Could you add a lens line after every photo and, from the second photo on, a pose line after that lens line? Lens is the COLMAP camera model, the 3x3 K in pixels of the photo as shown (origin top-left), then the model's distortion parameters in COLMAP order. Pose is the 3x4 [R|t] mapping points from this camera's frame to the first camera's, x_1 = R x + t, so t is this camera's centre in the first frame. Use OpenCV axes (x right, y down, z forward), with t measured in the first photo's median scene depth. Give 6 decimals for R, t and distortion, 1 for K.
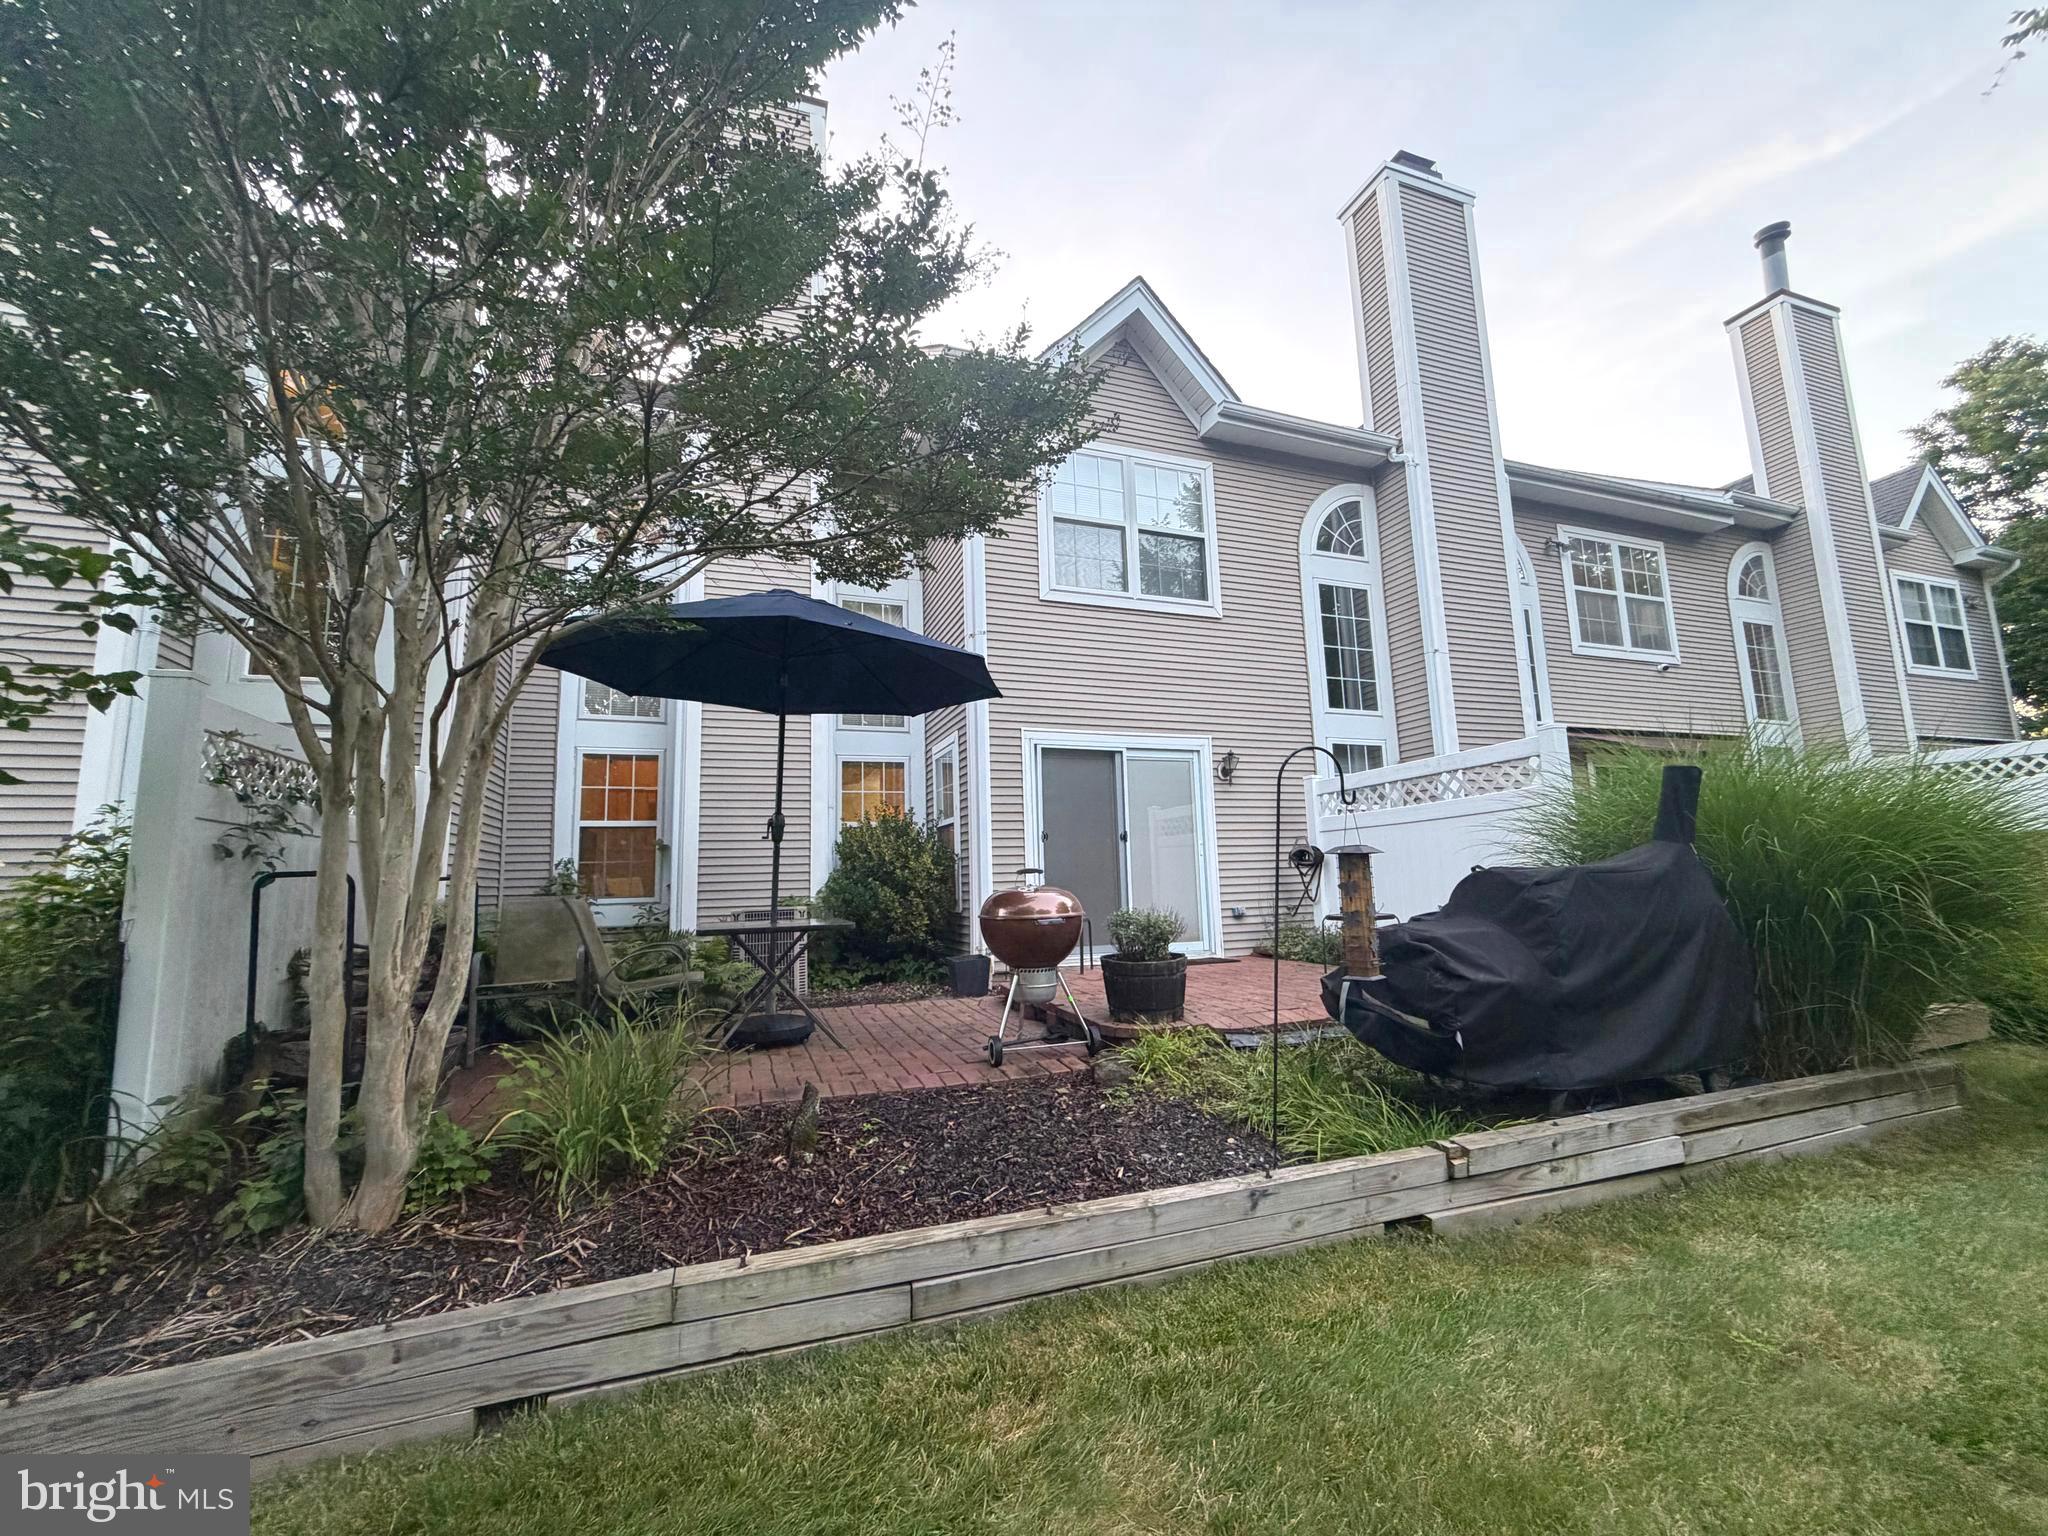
lens RADIAL K [[823.2, 0, 1023.7], [0, 823.2, 759.2], [0, 0, 1]] dist [-0.000741, -0.000543]
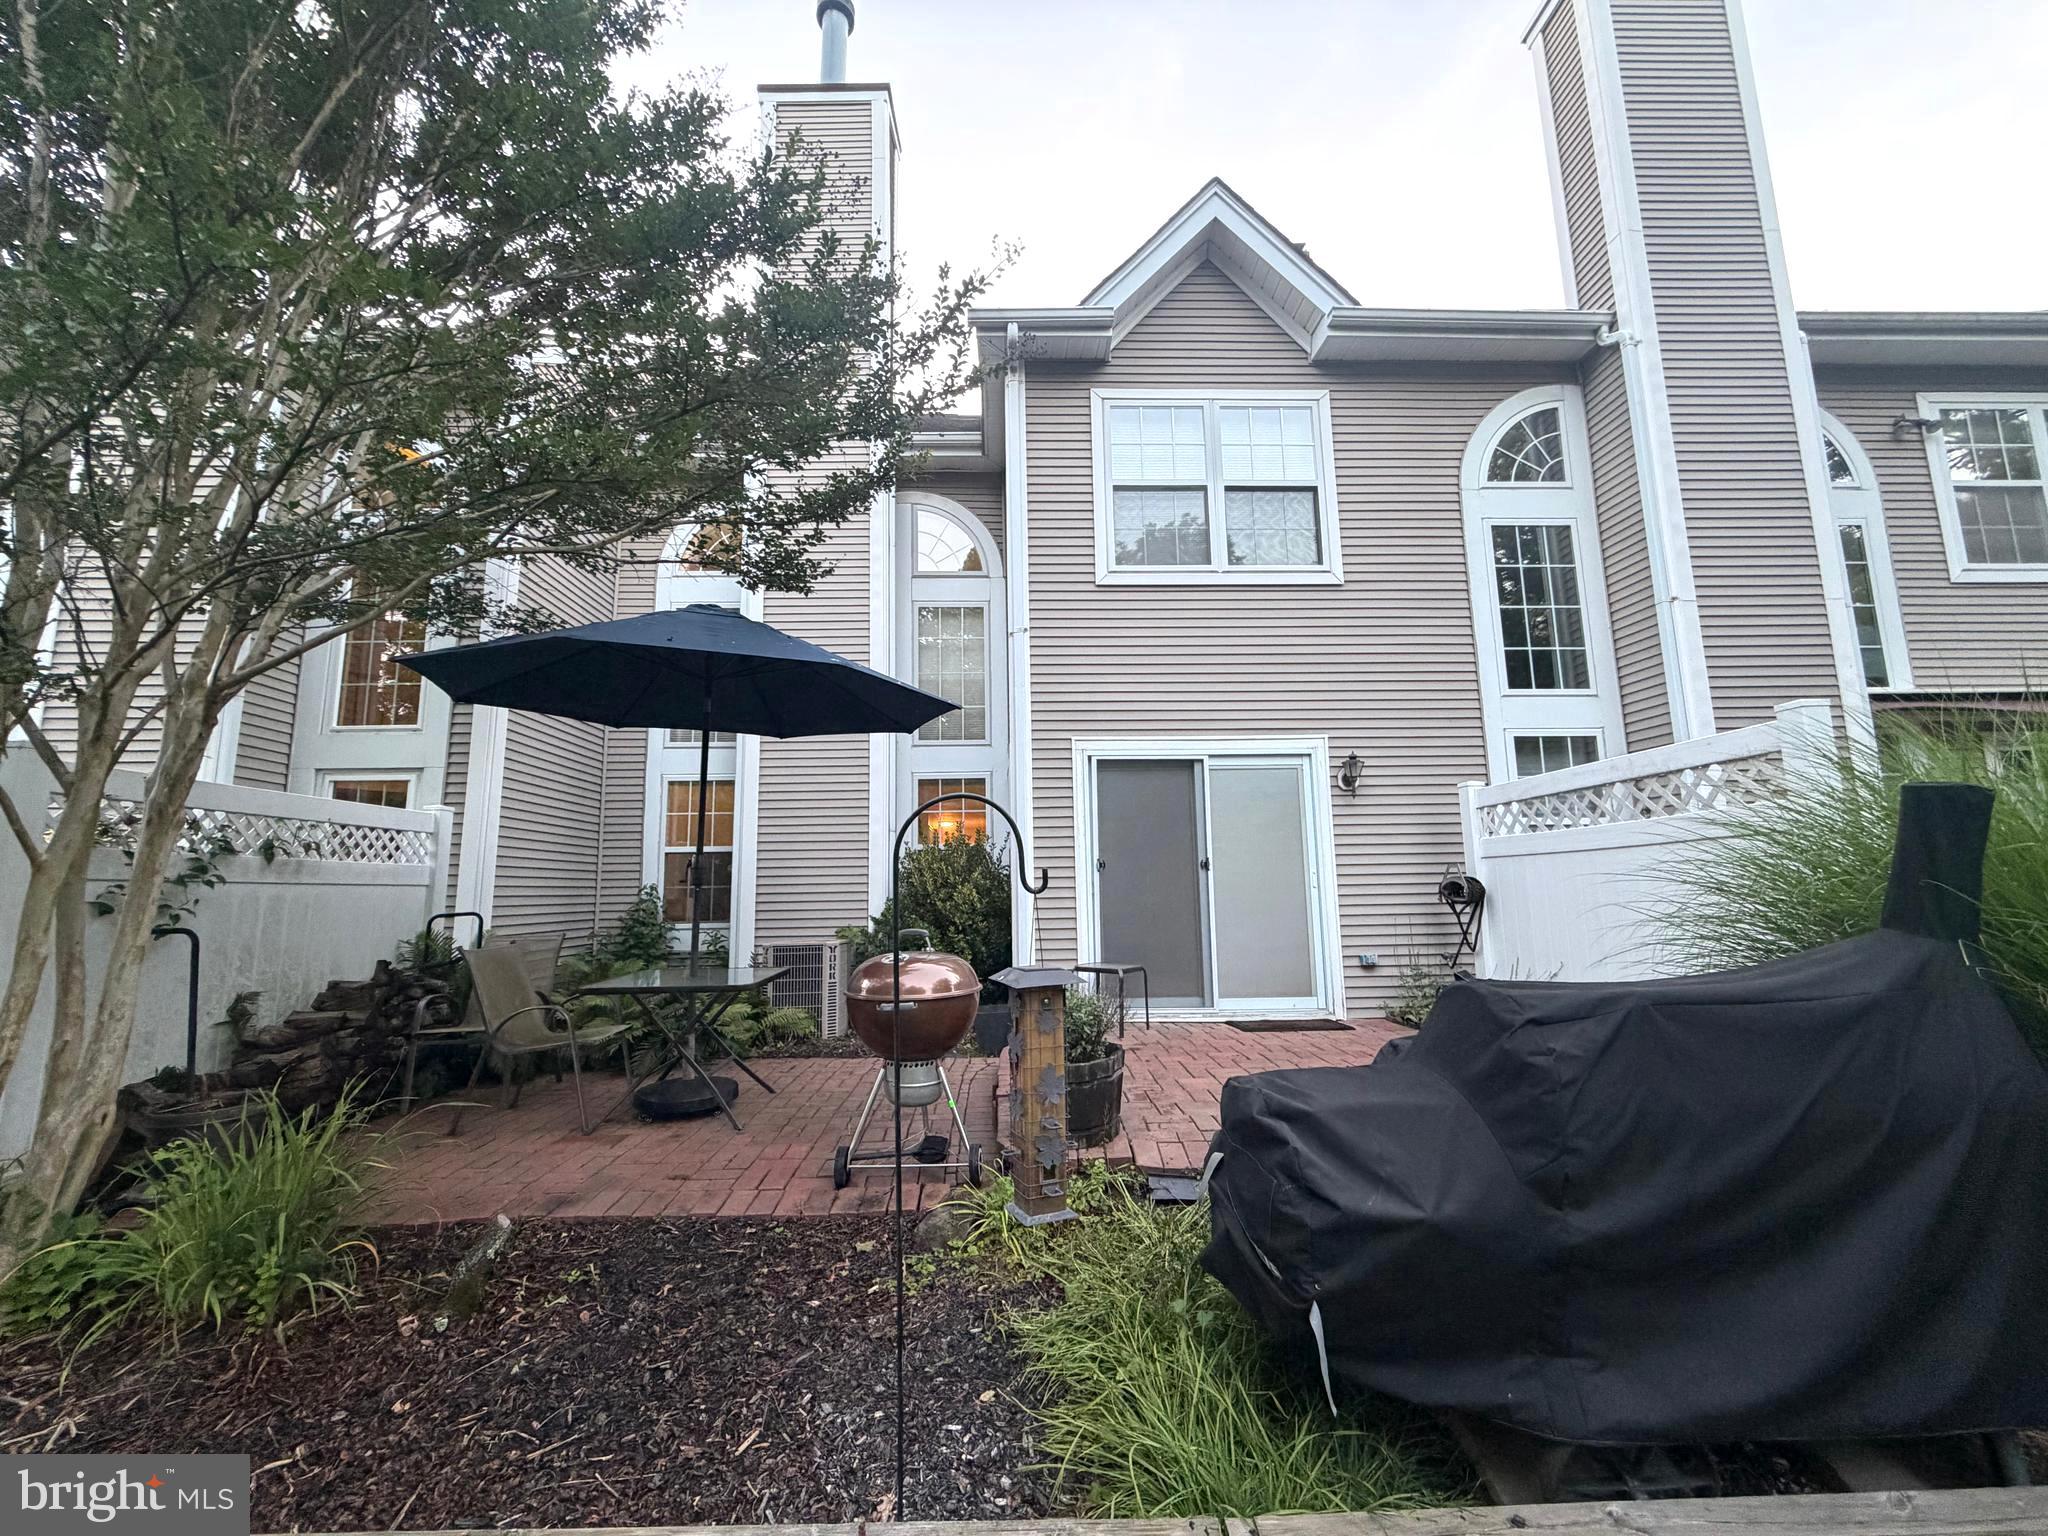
lens RADIAL K [[823.2, 0, 1023.9], [0, 823.2, 760.4], [0, 0, 1]] dist [-0.000741, -0.000543]
pose [[0.948321, -0.036176, -0.315244, 0.194286], [0.037609, 0.999291, -0.001538, -0.013012], [0.315077, -0.010397, 0.949009, 0.154652]]
